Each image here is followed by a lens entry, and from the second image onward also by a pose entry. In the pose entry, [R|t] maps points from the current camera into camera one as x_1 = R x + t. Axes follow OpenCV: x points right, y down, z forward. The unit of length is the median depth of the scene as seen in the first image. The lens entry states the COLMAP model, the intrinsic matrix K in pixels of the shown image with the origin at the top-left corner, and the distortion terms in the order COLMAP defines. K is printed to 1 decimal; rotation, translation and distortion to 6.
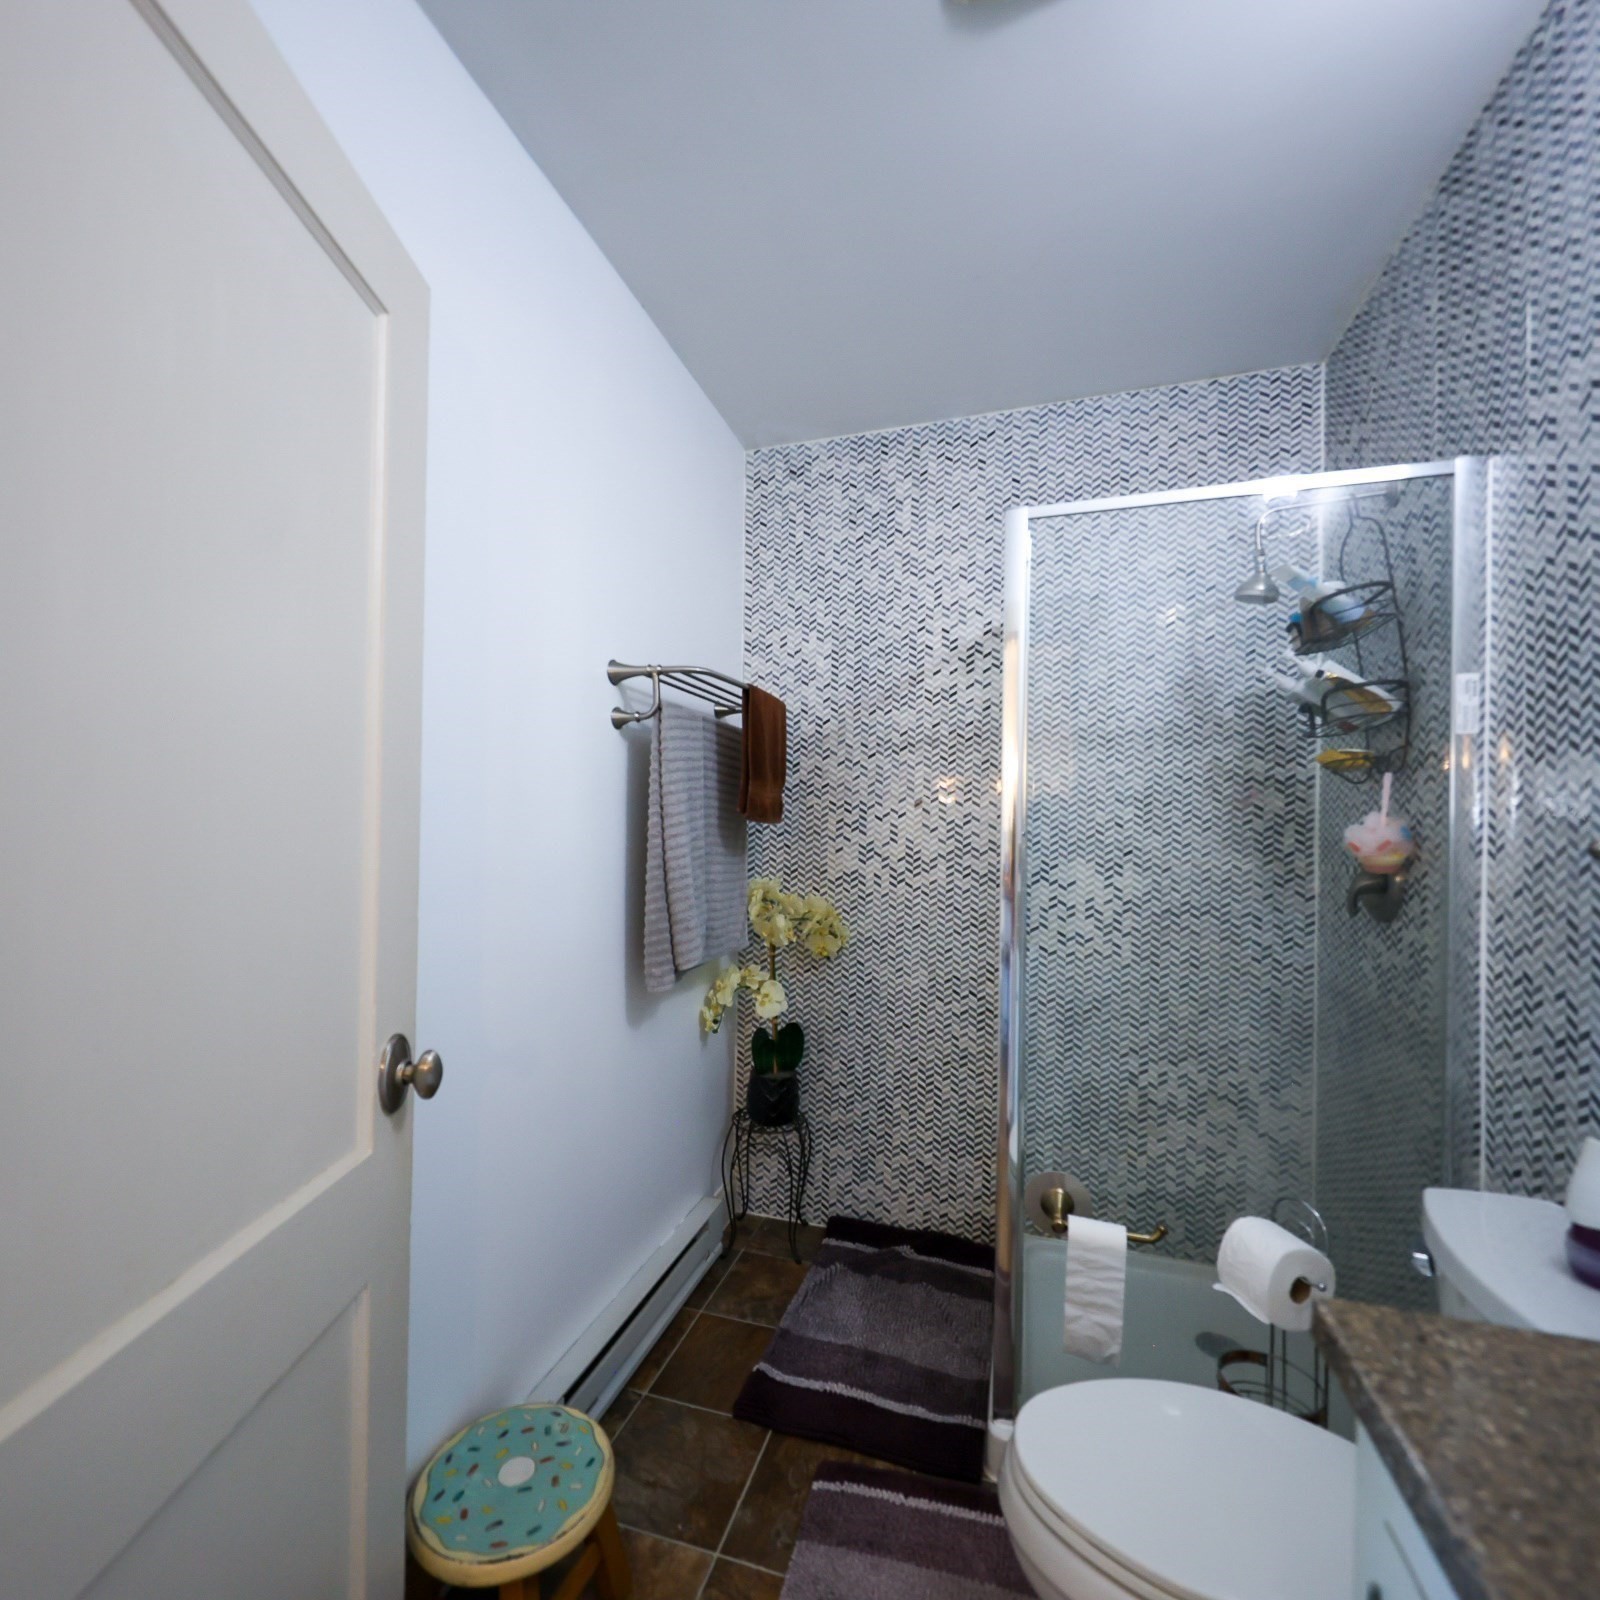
lens RADIAL K [[753.4, 0, 800.2], [0, 753.4, 837.4], [0, 0, 1]] dist [0.015471, -0.009916]
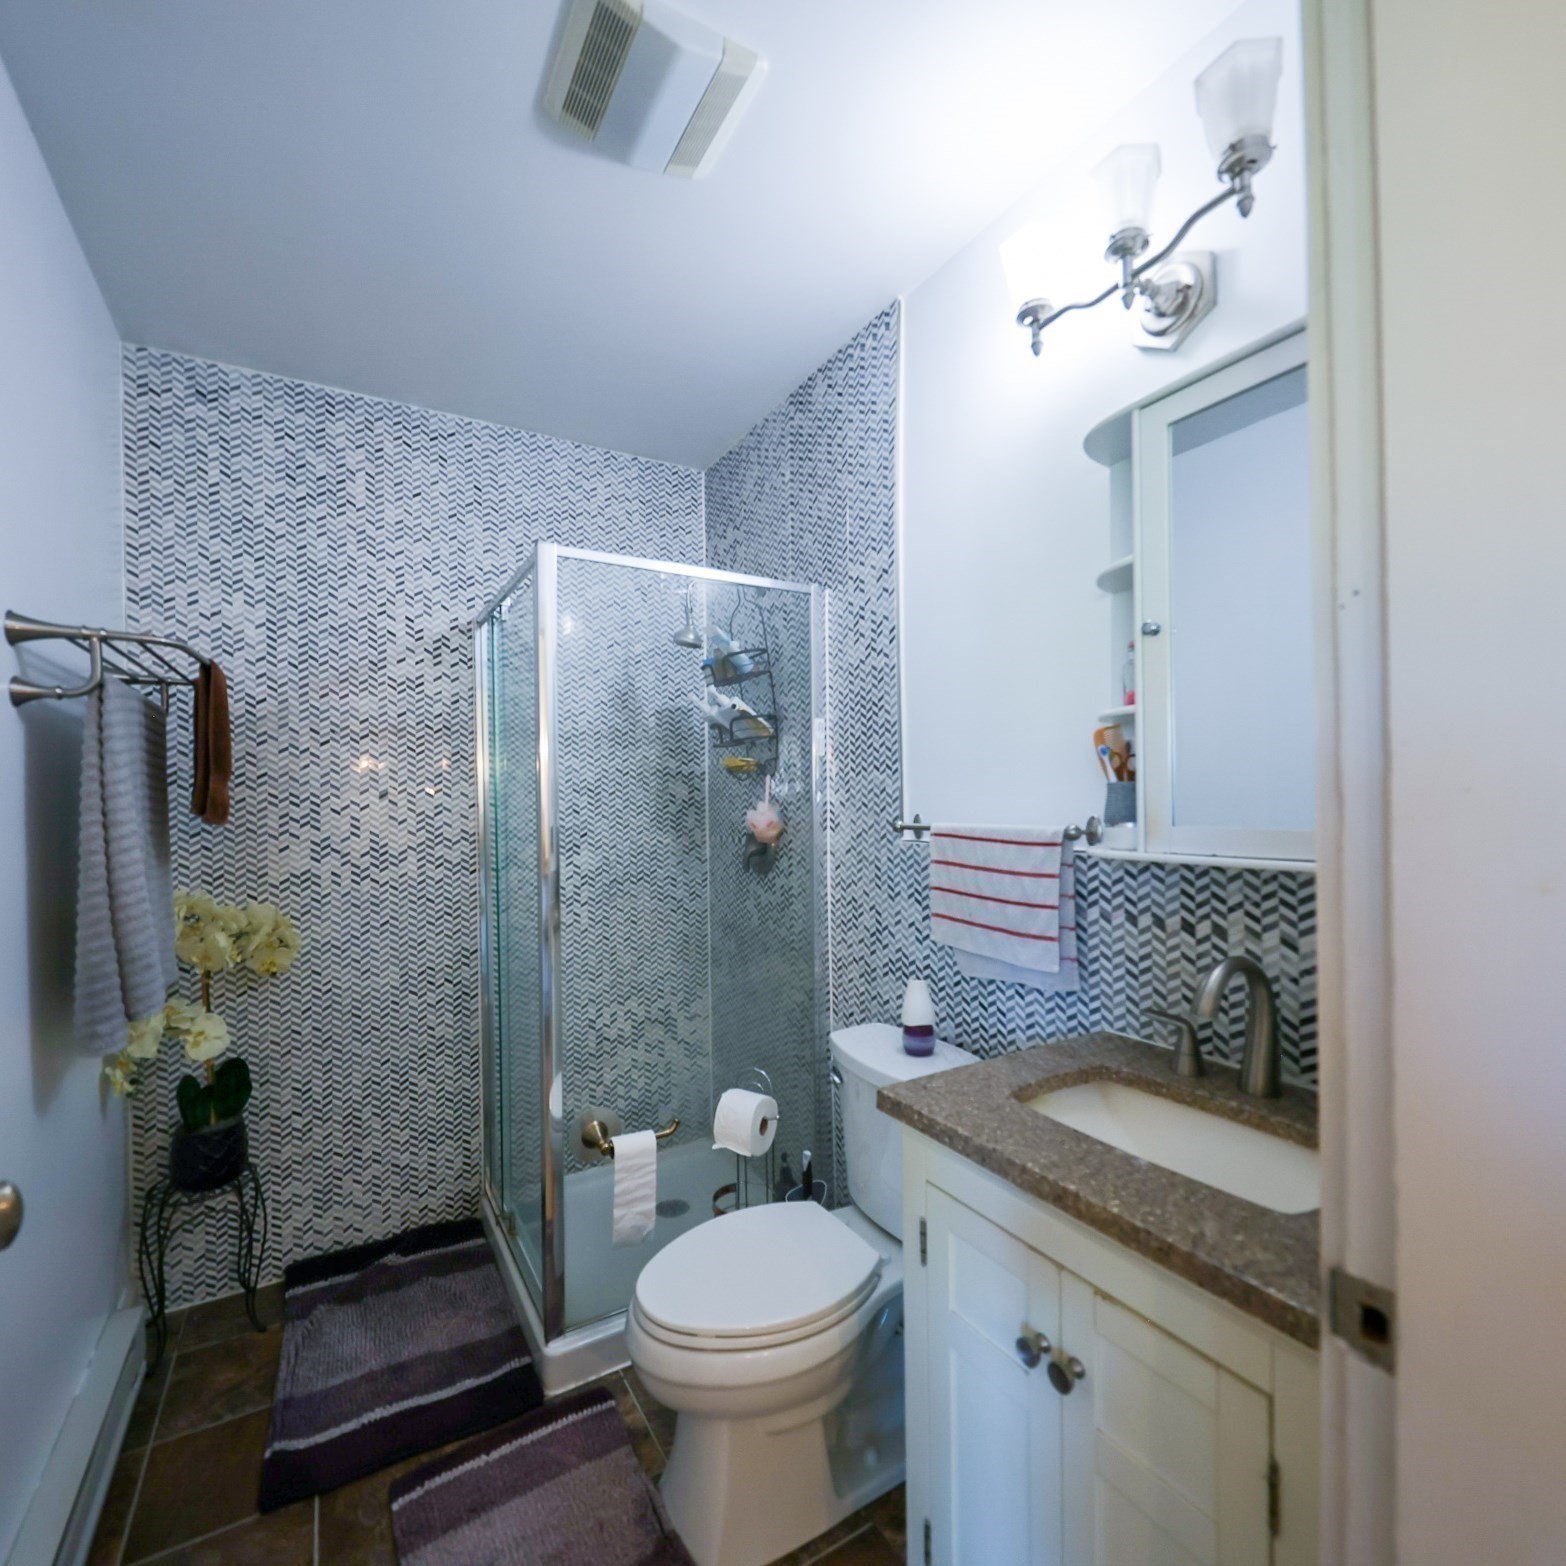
lens RADIAL K [[737.4, 0, 783.2], [0, 737.4, 819.6], [0, 0, 1]] dist [0.015471, -0.009916]
pose [[0.675081, -0.039354, 0.736694, -0.203040], [0.028961, 0.999220, 0.026839, -0.025365], [-0.737175, 0.003217, 0.675694, -0.009704]]
